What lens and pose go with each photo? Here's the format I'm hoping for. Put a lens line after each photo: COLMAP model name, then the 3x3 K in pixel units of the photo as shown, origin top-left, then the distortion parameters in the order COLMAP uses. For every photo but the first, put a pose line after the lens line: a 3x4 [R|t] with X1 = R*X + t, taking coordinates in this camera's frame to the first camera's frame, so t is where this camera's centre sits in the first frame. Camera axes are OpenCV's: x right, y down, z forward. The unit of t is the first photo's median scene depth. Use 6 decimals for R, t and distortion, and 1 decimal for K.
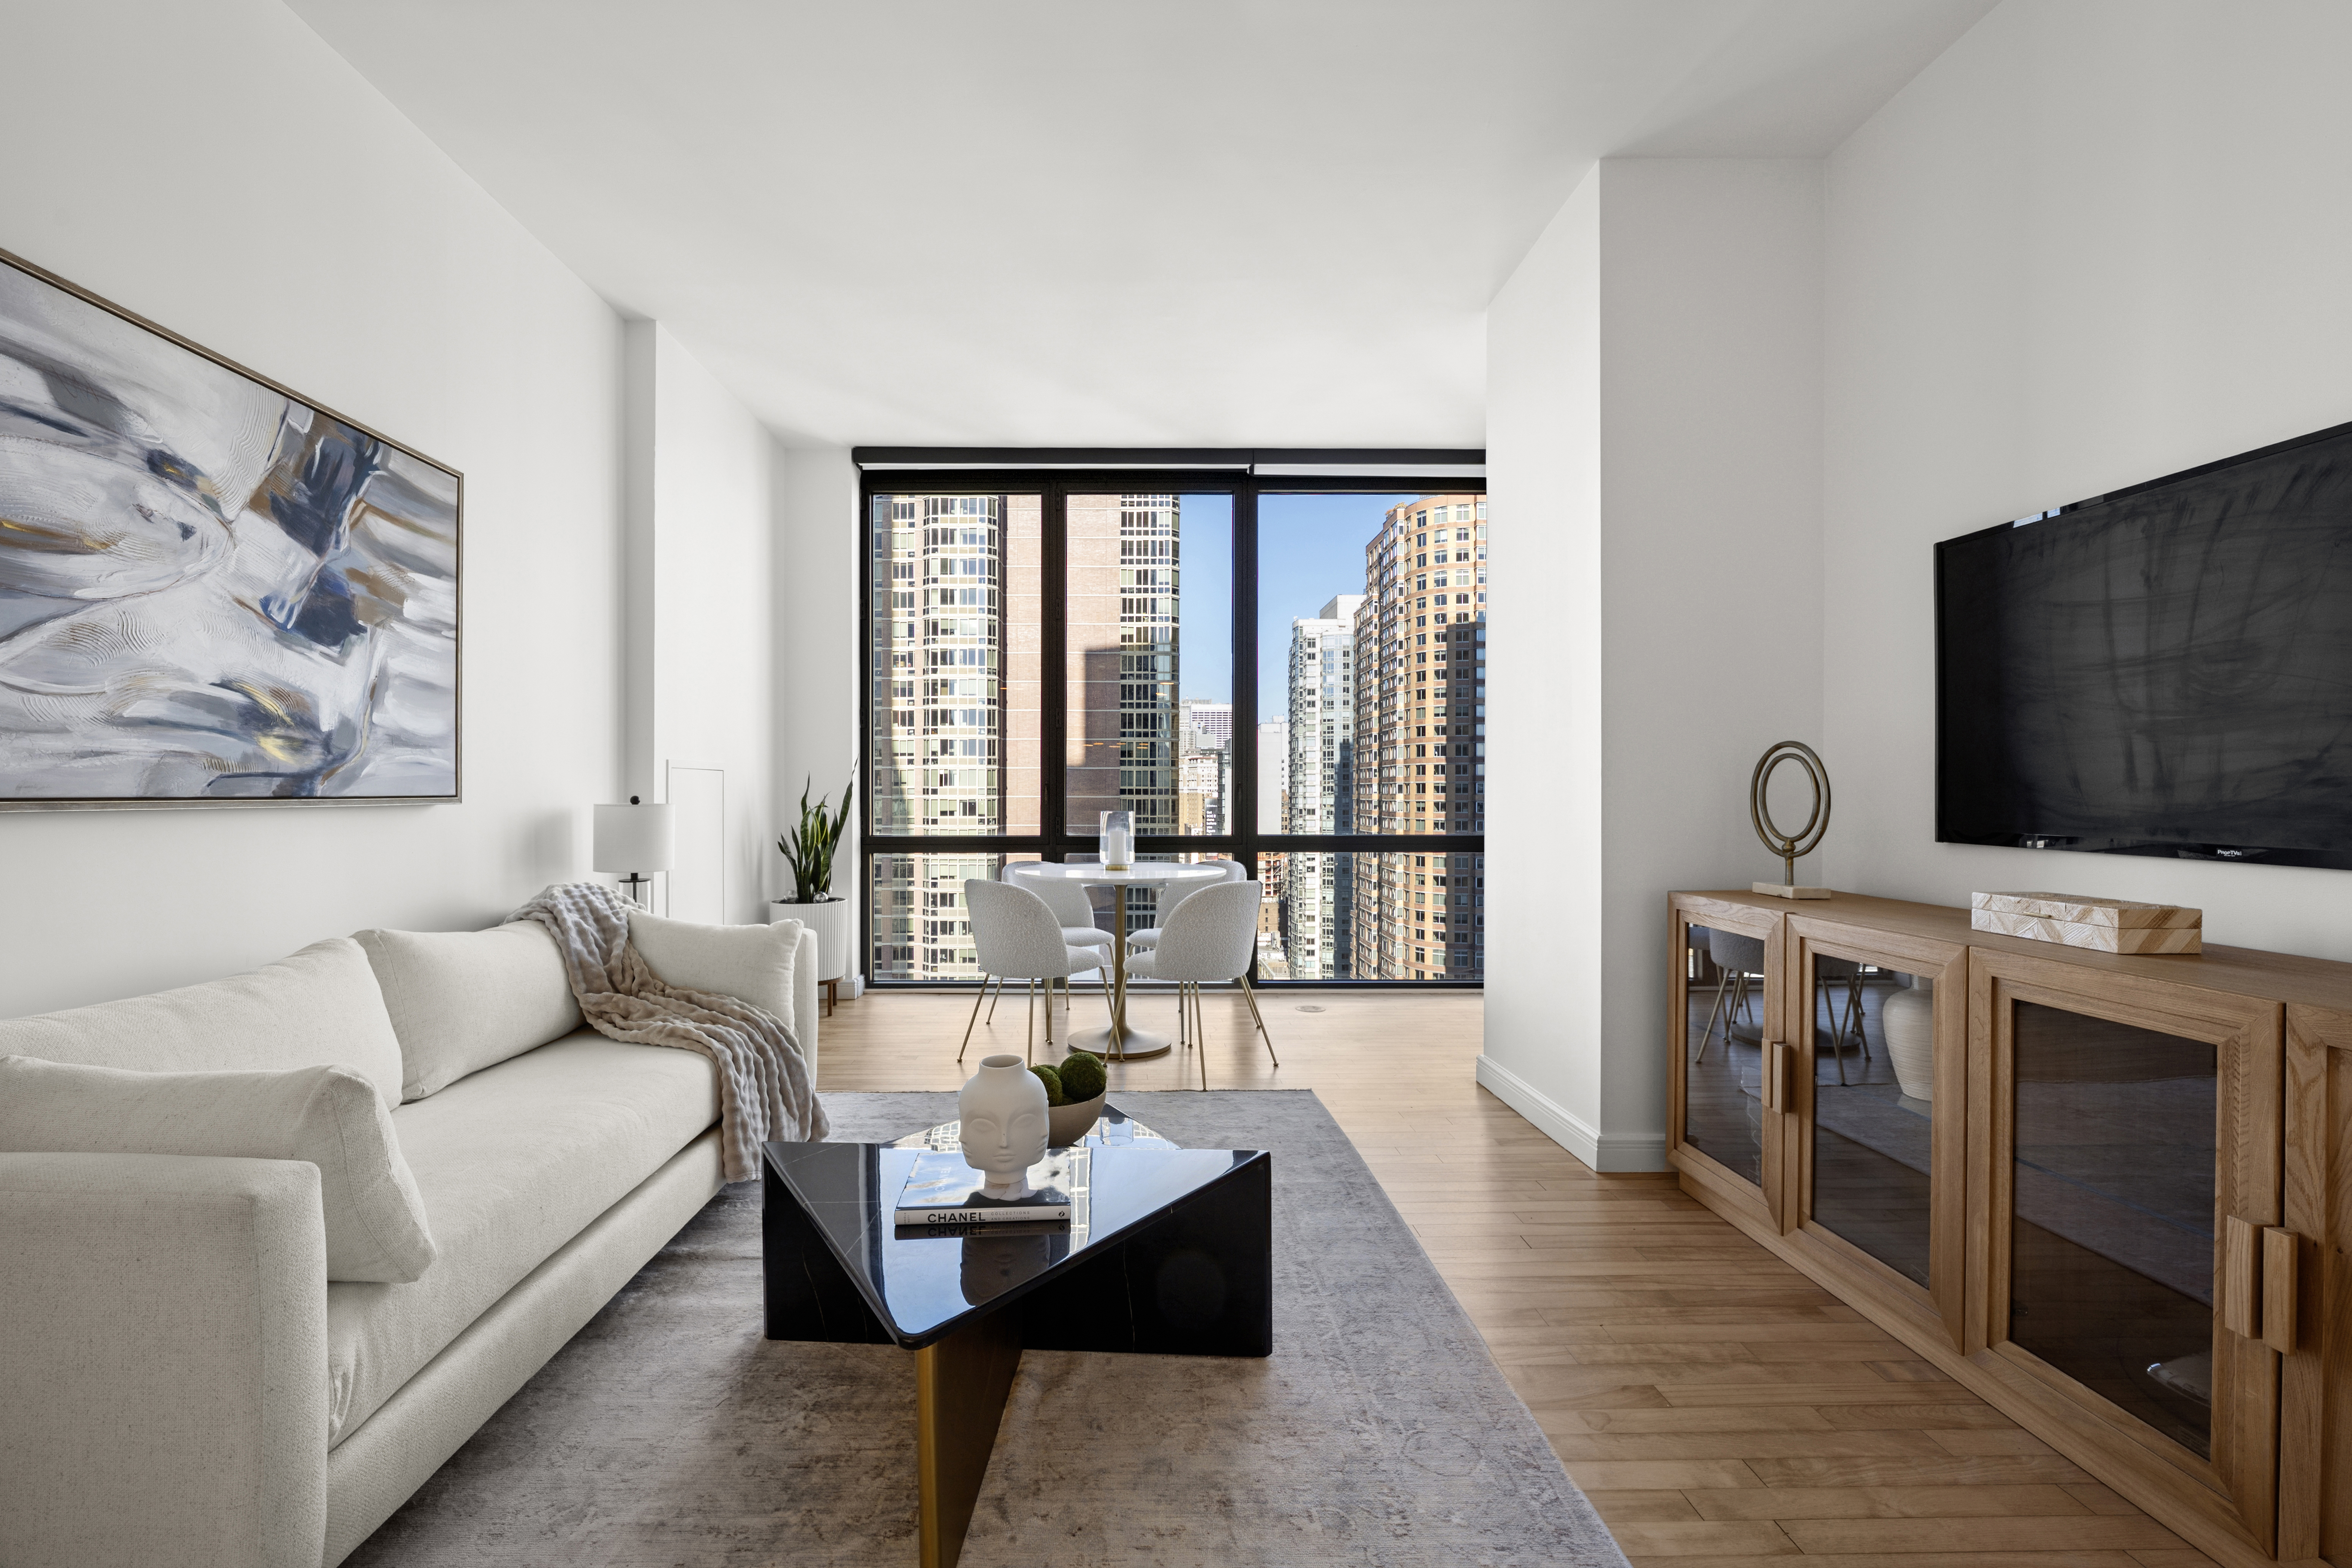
lens RADIAL K [[965.5, 0, 1111.6], [0, 965.5, 785.8], [0, 0, 1]] dist [-0.001922, -0.000525]
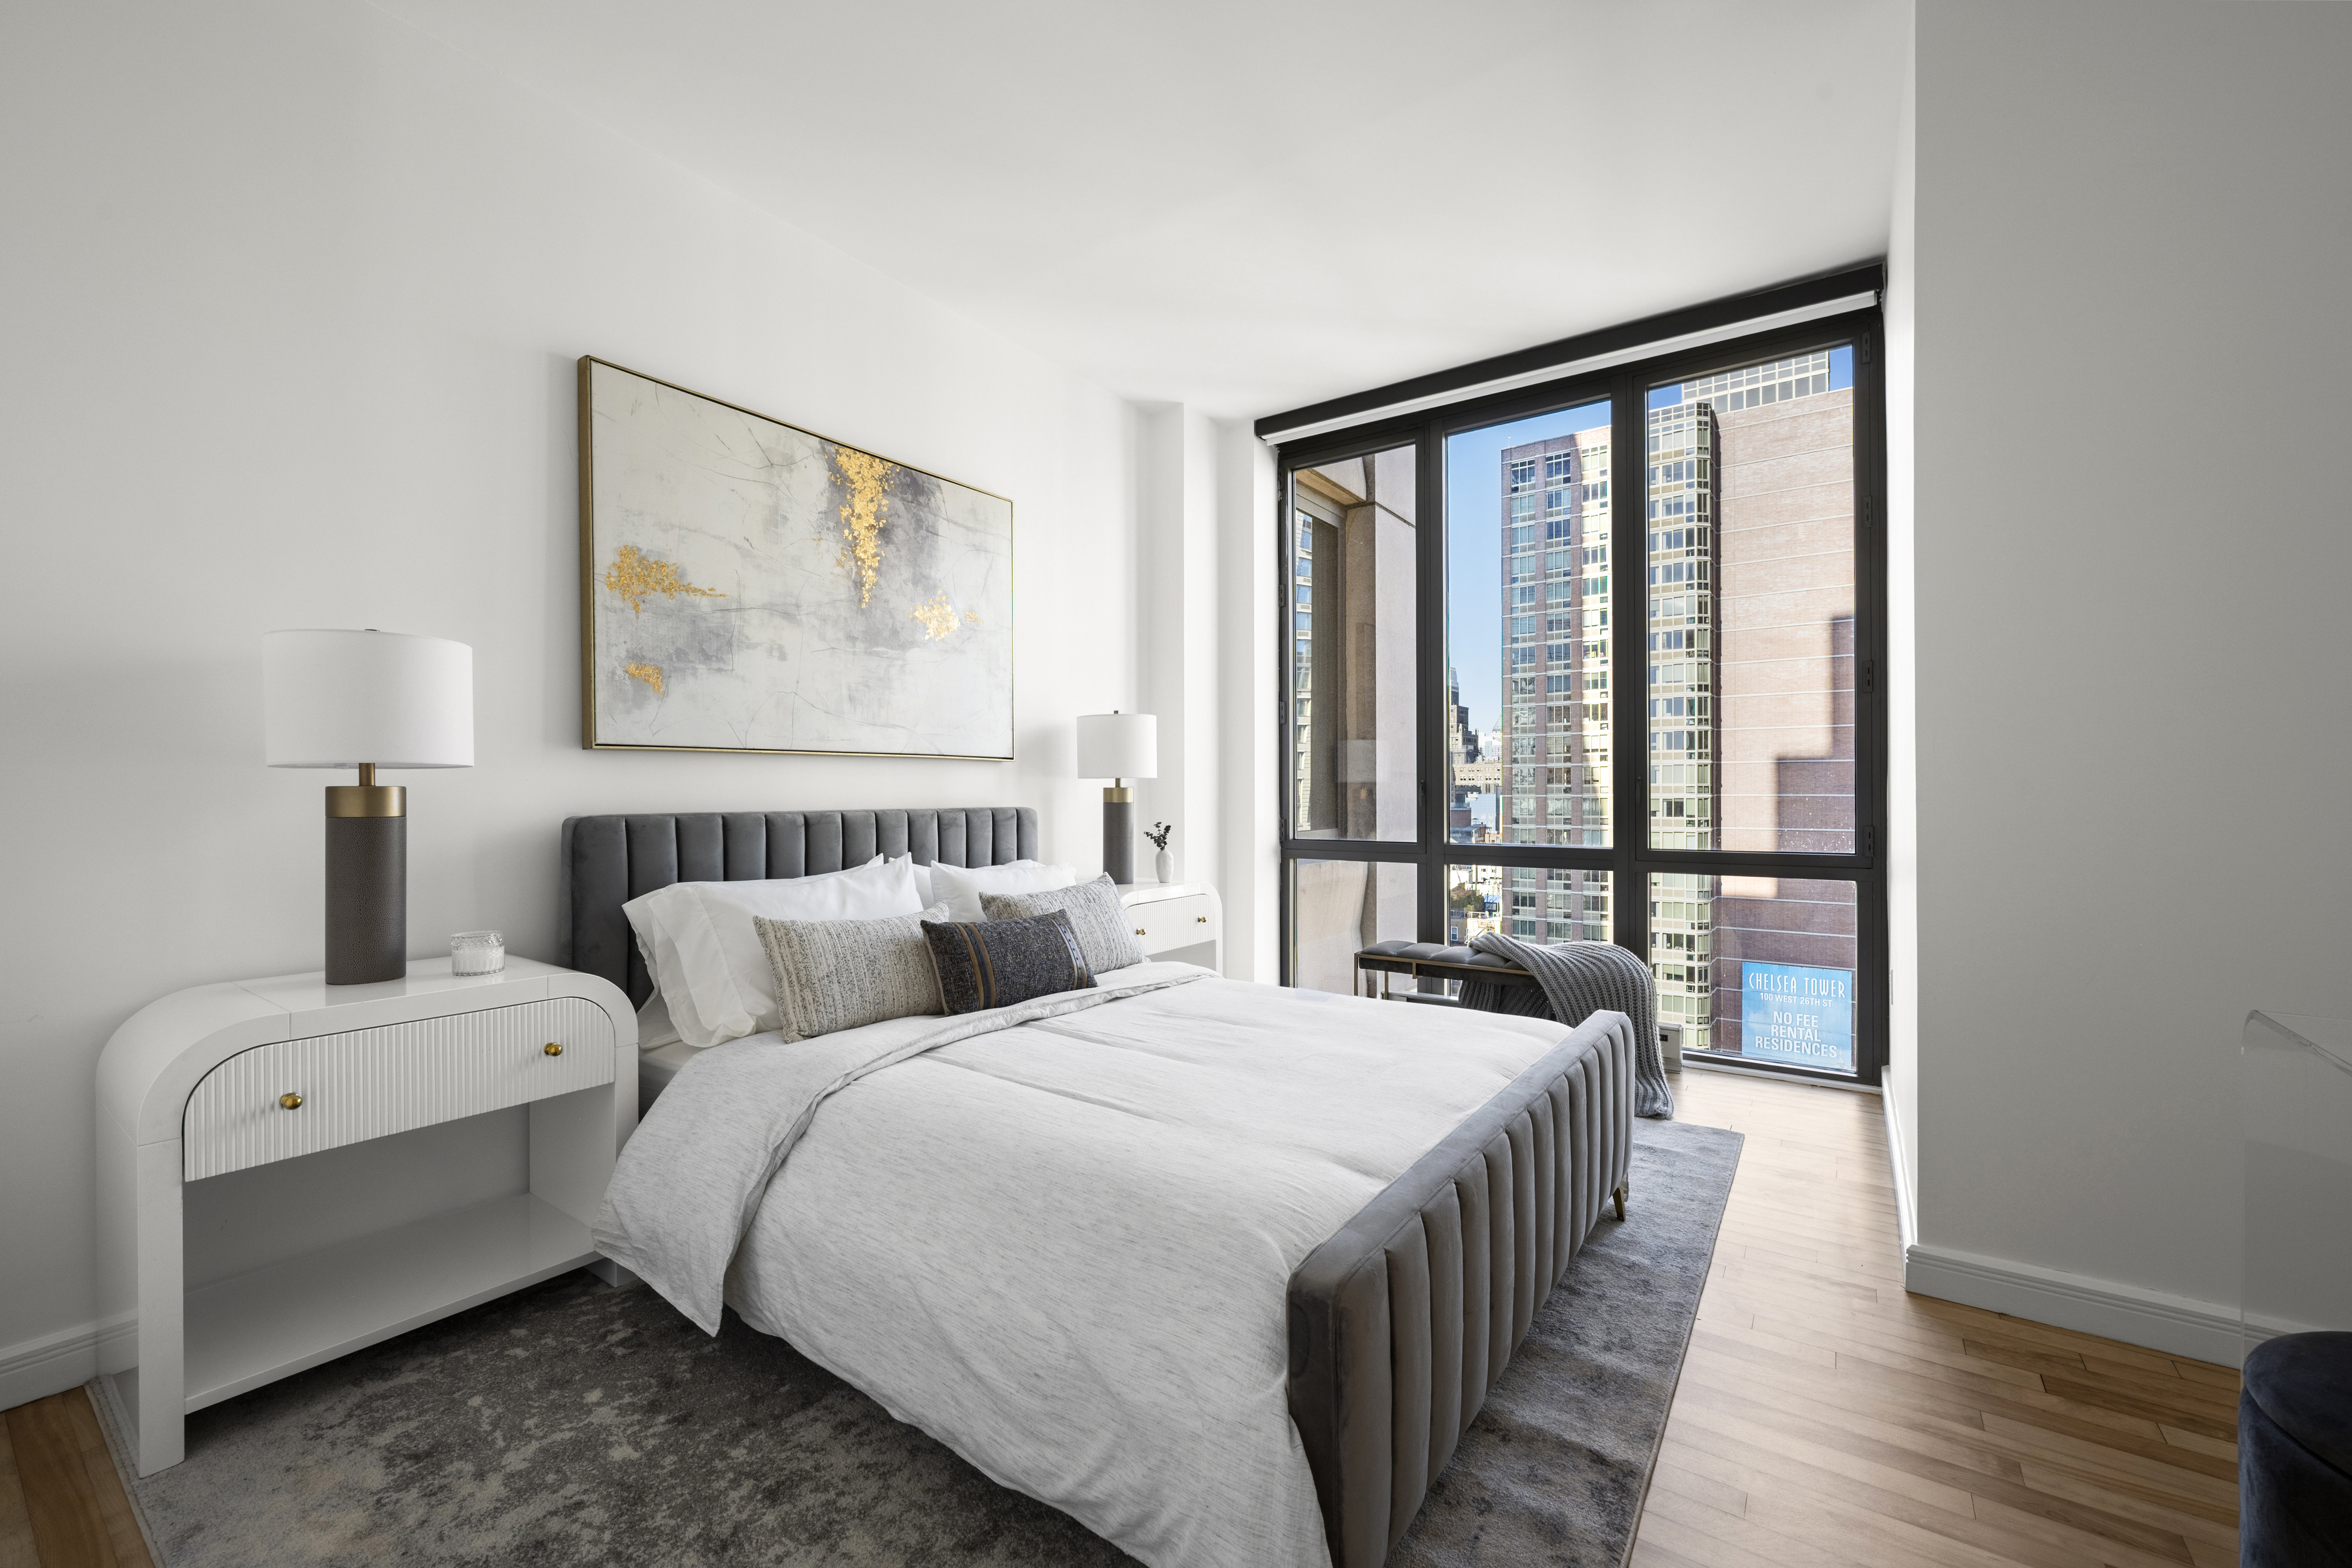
lens RADIAL K [[965.5, 0, 1176.6], [0, 965.5, 782.9], [0, 0, 1]] dist [-0.001922, -0.000525]
pose [[0.811666, -0.010131, -0.584034, 0.225955], [0.009025, 0.999948, -0.004802, 0.003568], [0.584052, -0.001373, 0.811715, 0.206204]]
